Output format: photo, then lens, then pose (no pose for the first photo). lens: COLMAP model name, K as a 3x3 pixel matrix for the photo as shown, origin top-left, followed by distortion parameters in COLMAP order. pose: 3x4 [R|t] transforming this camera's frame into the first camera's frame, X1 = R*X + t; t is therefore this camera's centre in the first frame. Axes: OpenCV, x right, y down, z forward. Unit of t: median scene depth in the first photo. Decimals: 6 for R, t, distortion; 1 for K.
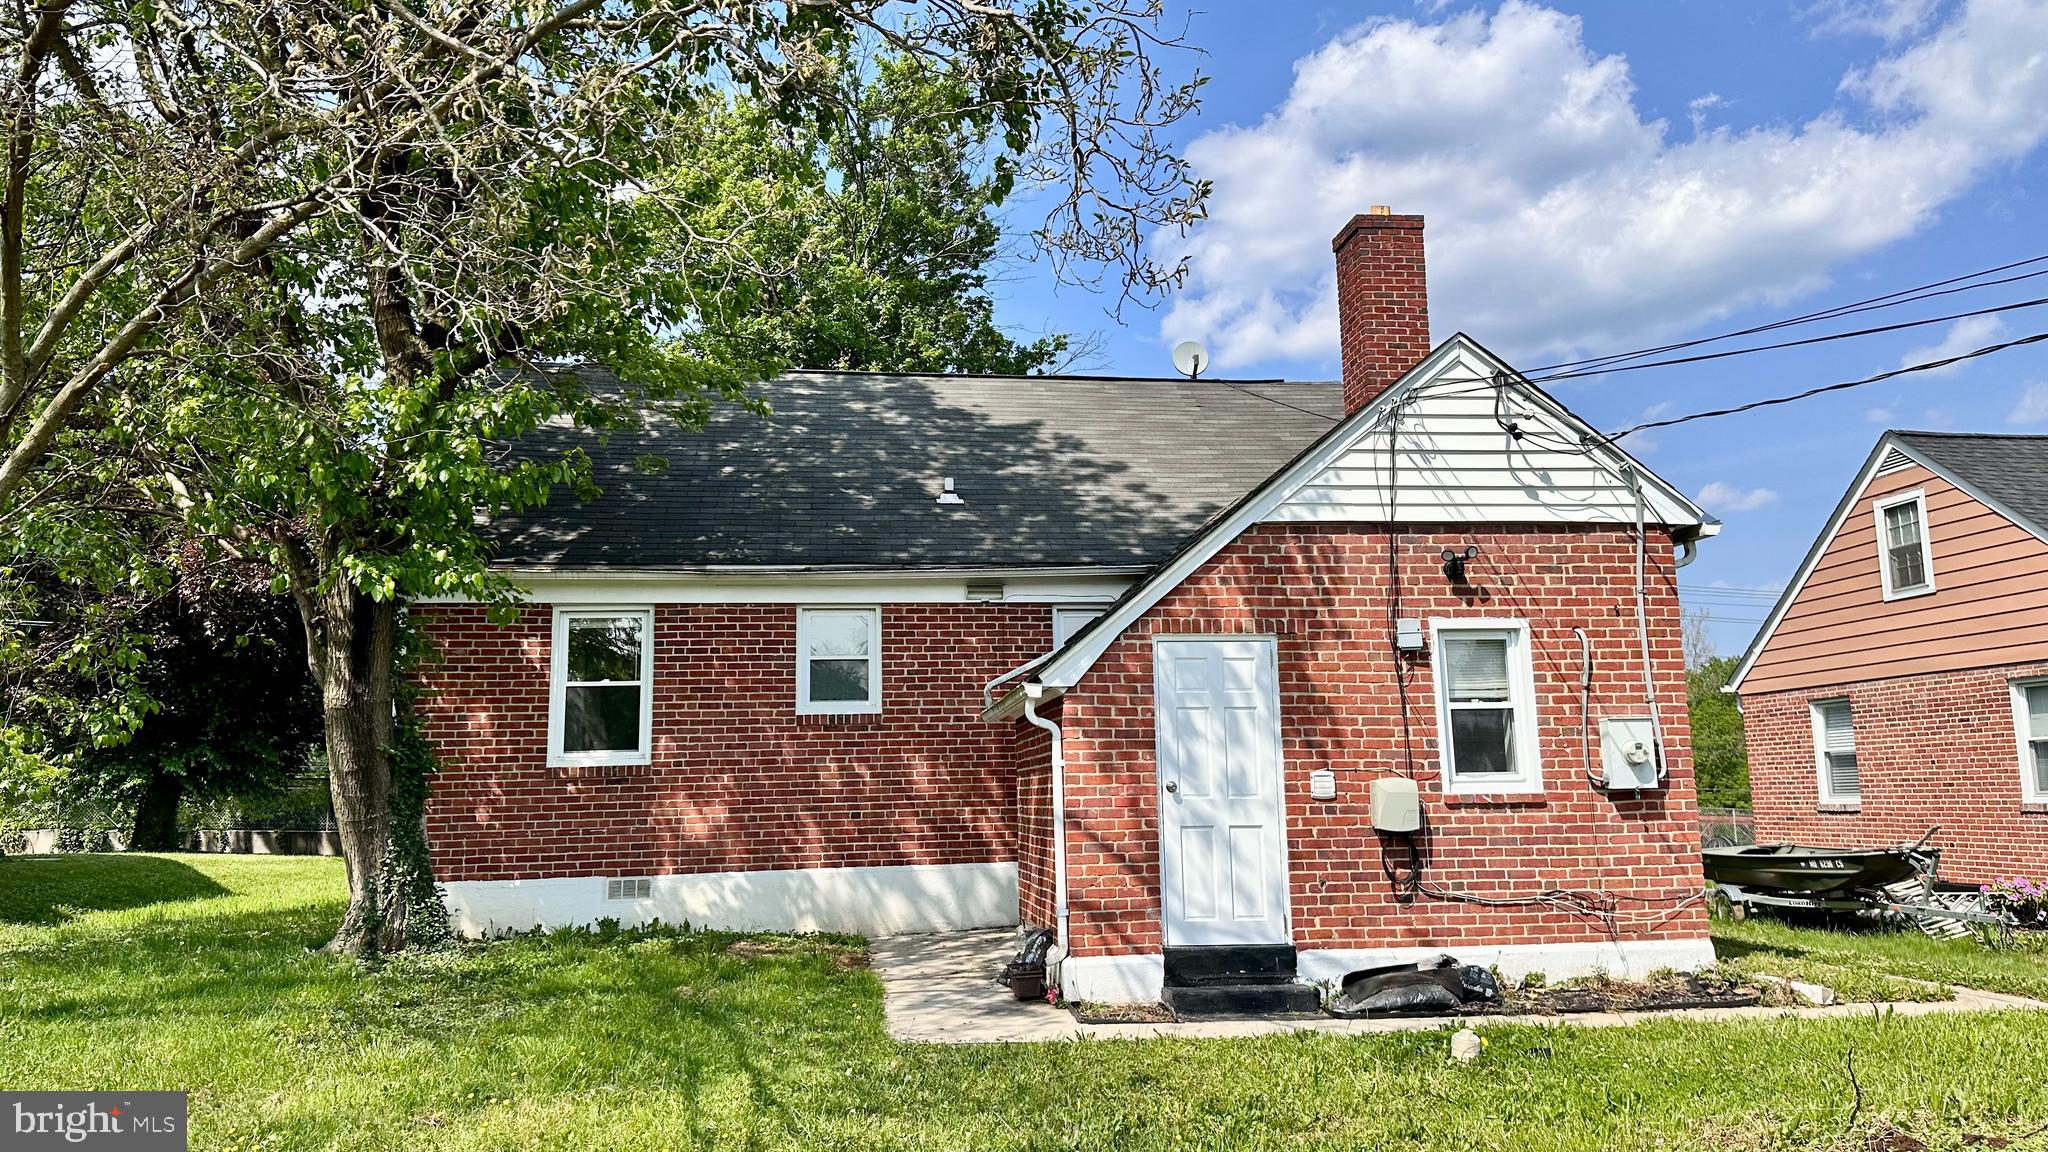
lens RADIAL K [[1415.8, 0, 1024.0], [0, 1415.8, 576.0], [0, 0, 1]] dist [0.175842, -0.344813]
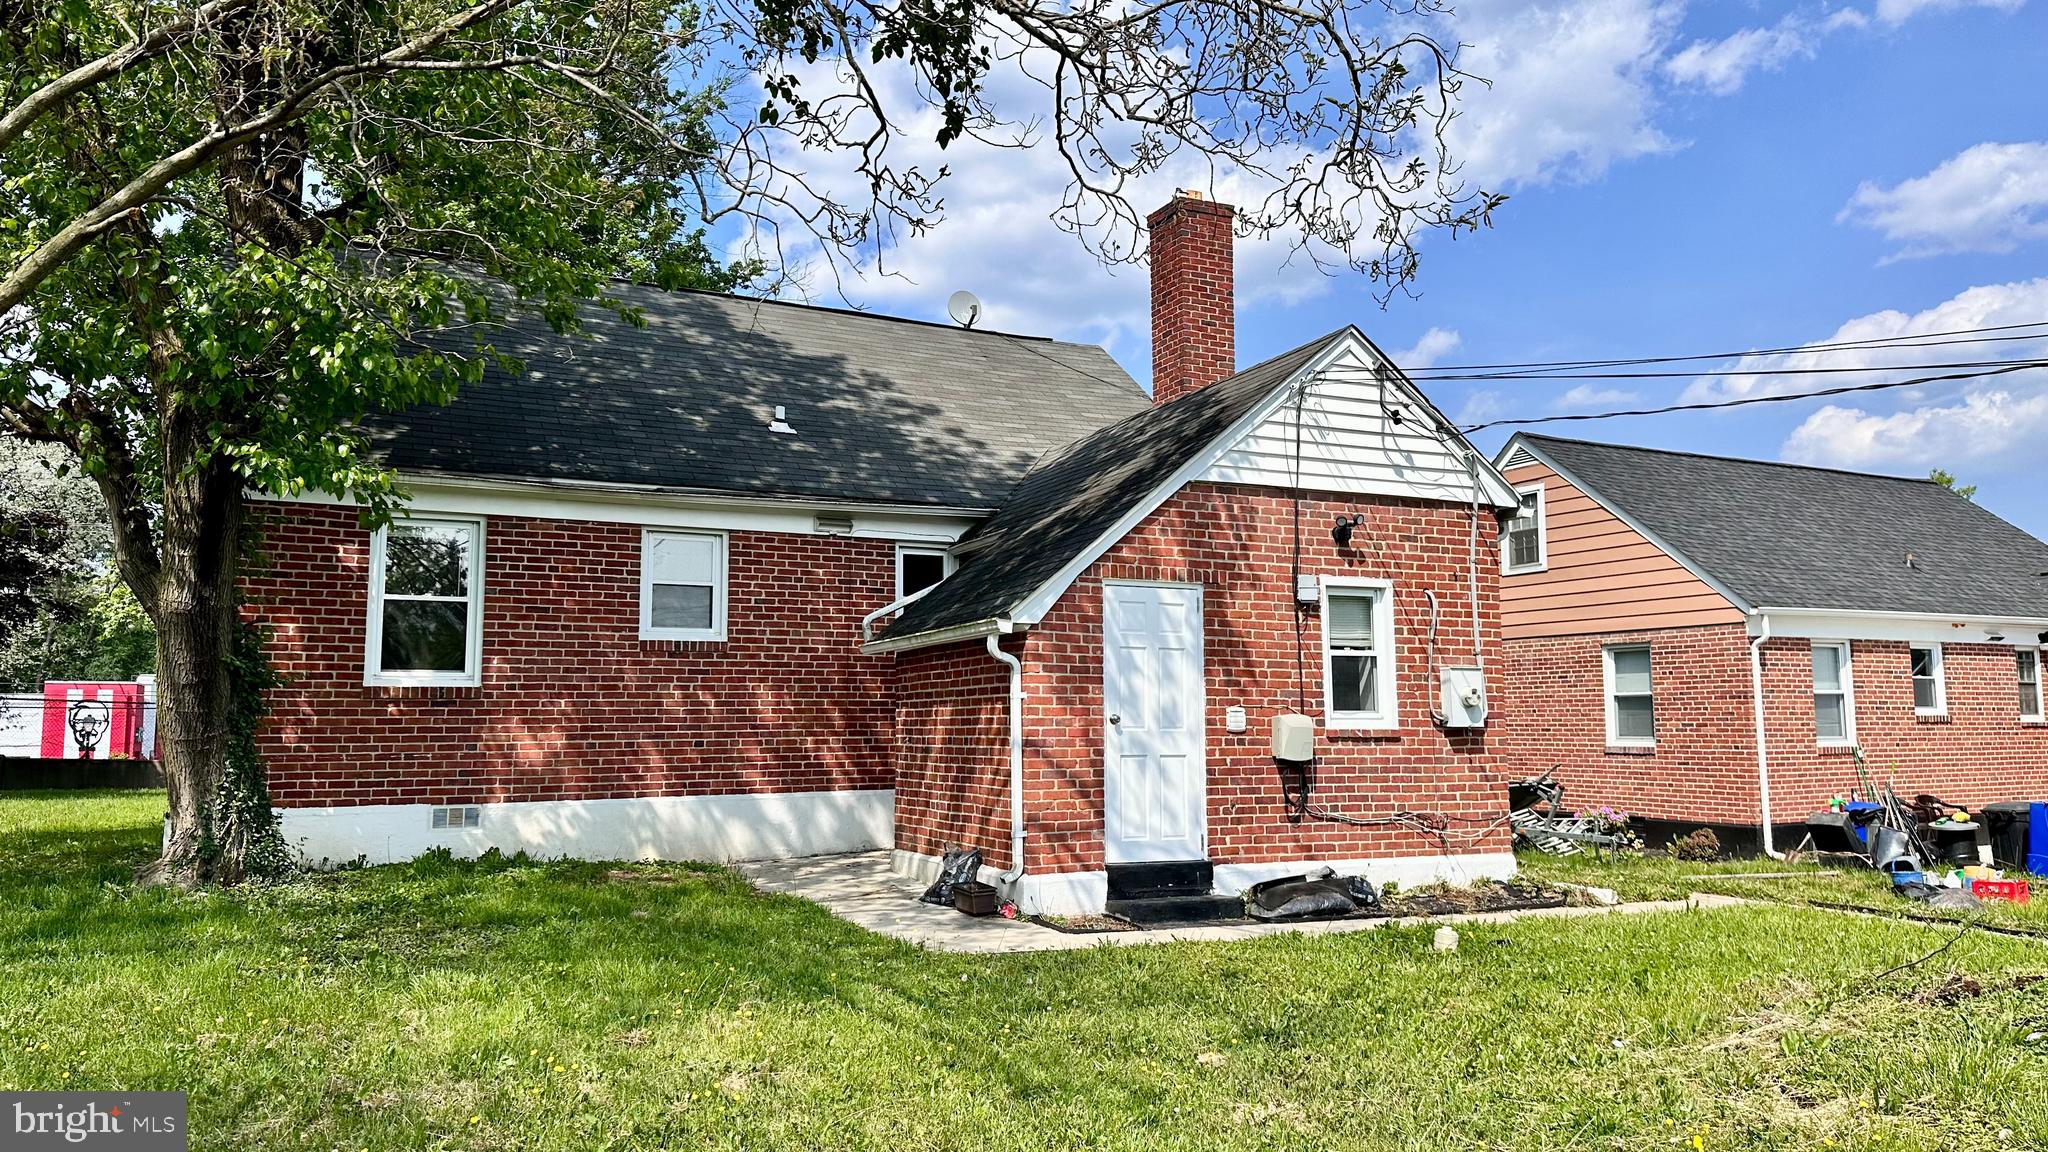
lens RADIAL K [[1415.8, 0, 1024.0], [0, 1415.8, 576.0], [0, 0, 1]] dist [0.175842, -0.344813]
pose [[0.947860, 0.050334, 0.314688, -0.230605], [-0.063879, 0.997416, 0.032870, 0.006060], [-0.312221, -0.051258, 0.948626, 0.000151]]
